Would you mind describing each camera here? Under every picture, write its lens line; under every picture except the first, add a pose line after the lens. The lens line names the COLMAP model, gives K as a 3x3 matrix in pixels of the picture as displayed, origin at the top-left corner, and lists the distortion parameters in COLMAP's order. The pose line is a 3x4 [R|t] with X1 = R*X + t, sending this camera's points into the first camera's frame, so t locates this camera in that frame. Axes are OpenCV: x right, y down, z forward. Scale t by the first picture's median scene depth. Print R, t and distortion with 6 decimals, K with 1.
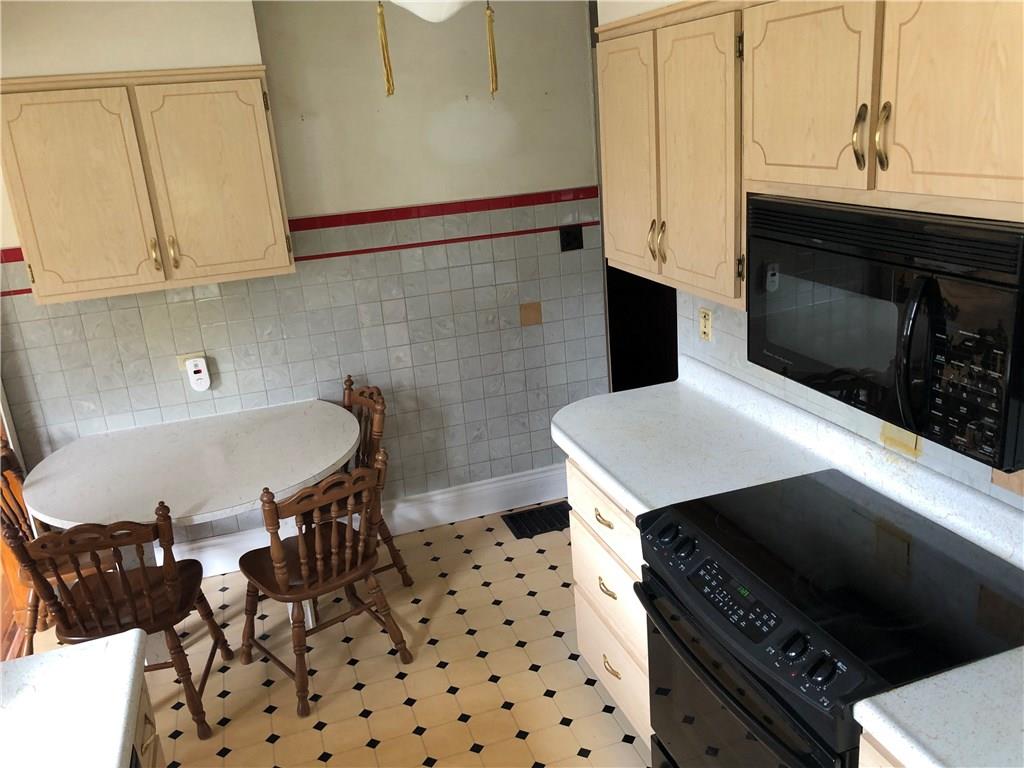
lens RADIAL K [[850.7, 0, 512.0], [0, 850.7, 384.0], [0, 0, 1]] dist [0.002081, 0.007749]
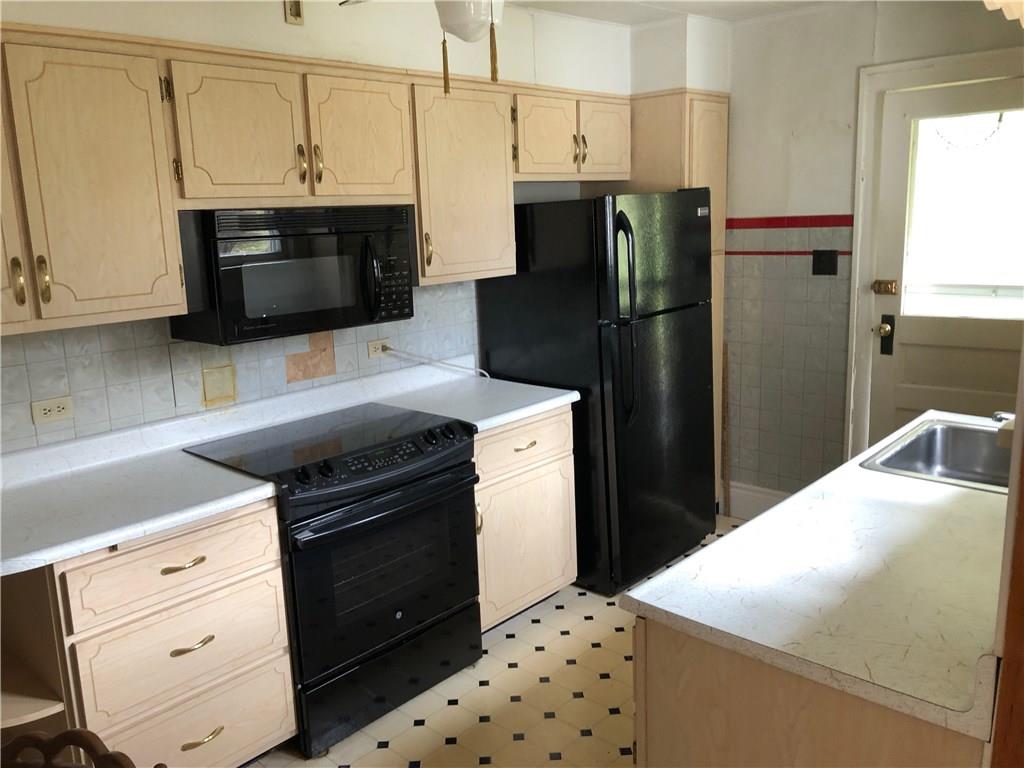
lens RADIAL K [[843.0, 0, 512.0], [0, 843.0, 384.0], [0, 0, 1]] dist [-0.009049, -0.002677]
pose [[-0.475750, -0.088824, 0.875084, -1.259952], [0.336955, 0.900586, 0.274602, -0.218337], [-0.812480, 0.425506, -0.398524, 1.511377]]
